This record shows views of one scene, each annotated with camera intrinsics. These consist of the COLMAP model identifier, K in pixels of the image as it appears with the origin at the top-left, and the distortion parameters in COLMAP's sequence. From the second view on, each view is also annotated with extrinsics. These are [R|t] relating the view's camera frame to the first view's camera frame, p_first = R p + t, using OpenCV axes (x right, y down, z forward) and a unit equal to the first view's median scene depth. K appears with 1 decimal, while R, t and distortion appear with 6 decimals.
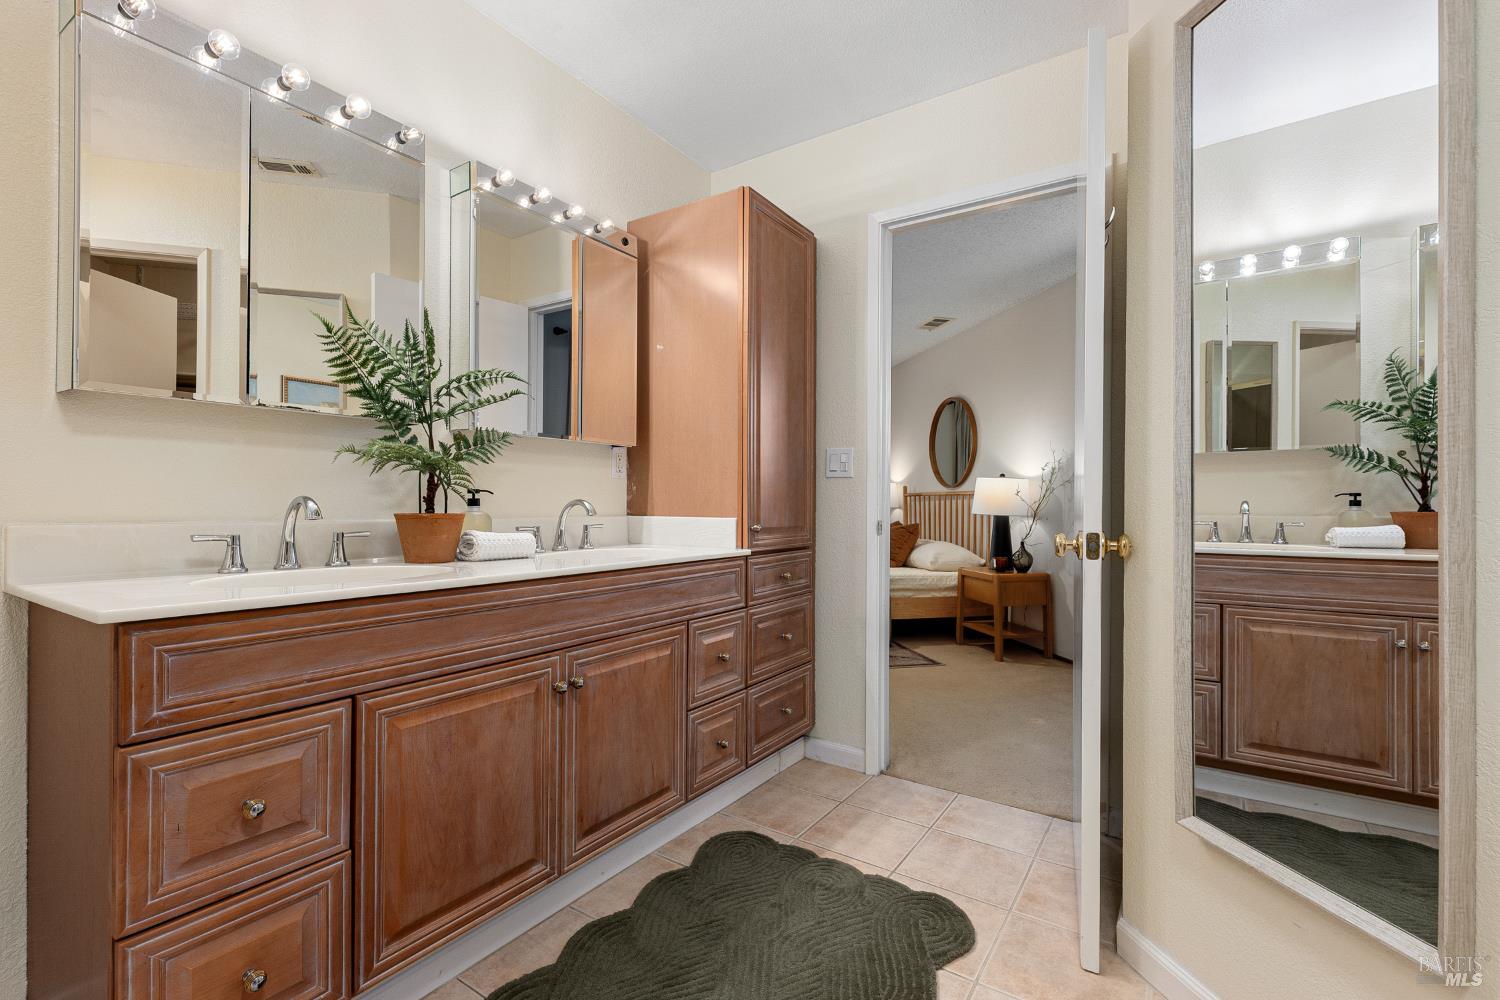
lens RADIAL K [[676.1, 0, 750.2], [0, 676.1, 495.6], [0, 0, 1]] dist [-0.000363, 0.000221]
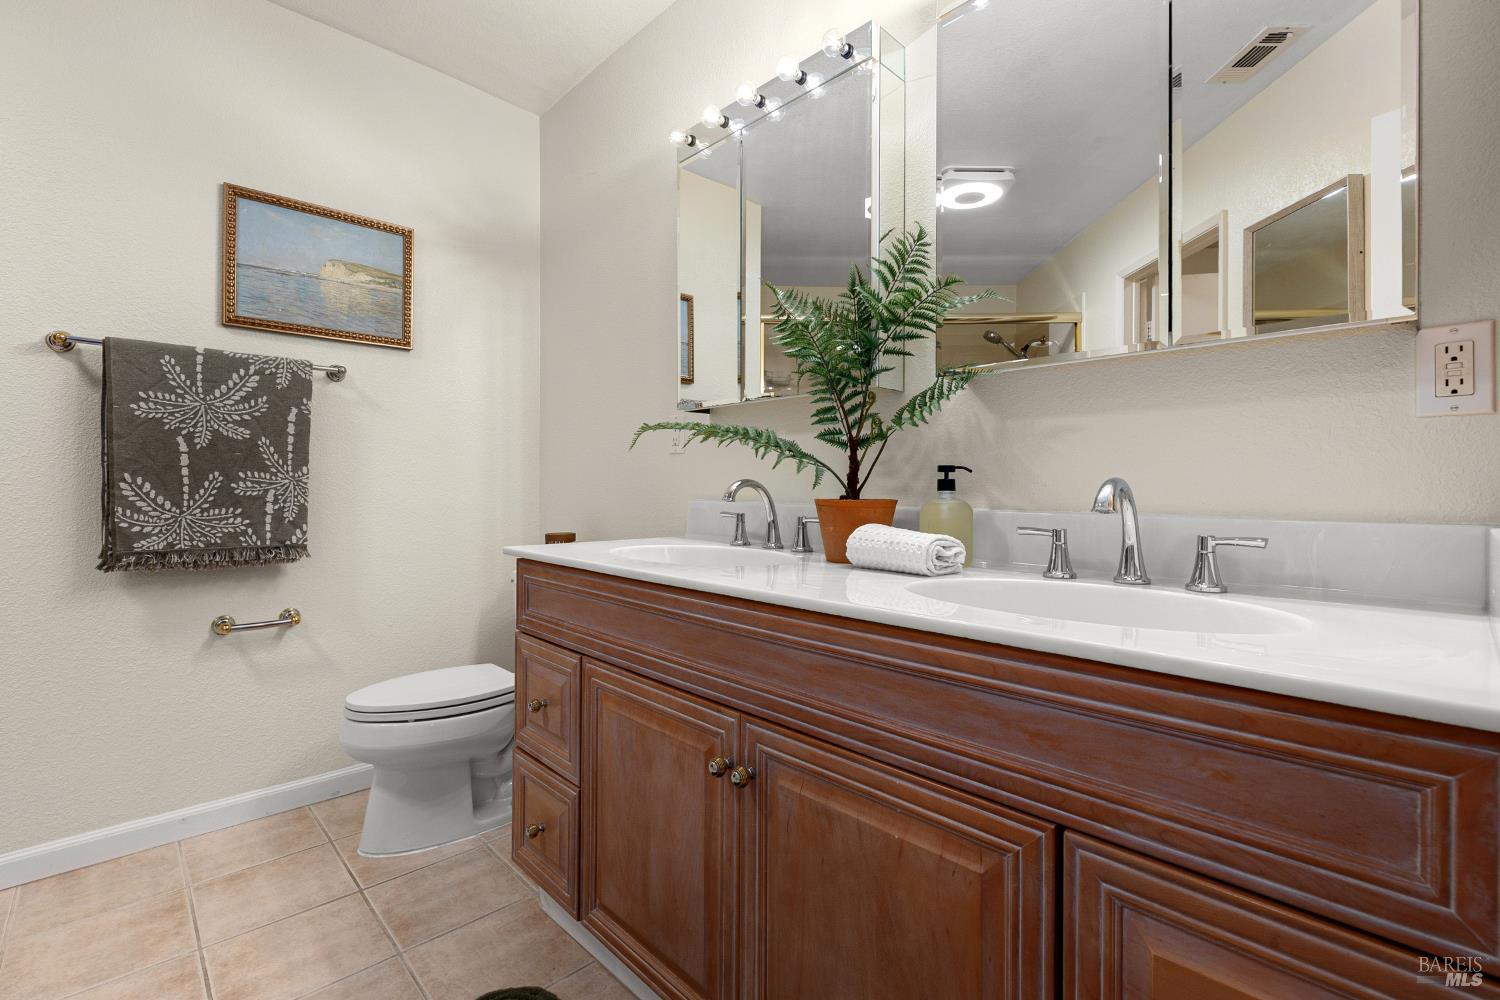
lens RADIAL K [[676.1, 0, 750.2], [0, 676.1, 495.6], [0, 0, 1]] dist [-0.000363, 0.000221]
pose [[-0.219647, 0.003013, -0.975575, 0.318470], [-0.000159, 0.999995, 0.003124, 0.020674], [0.975580, 0.000841, -0.219645, 1.082130]]
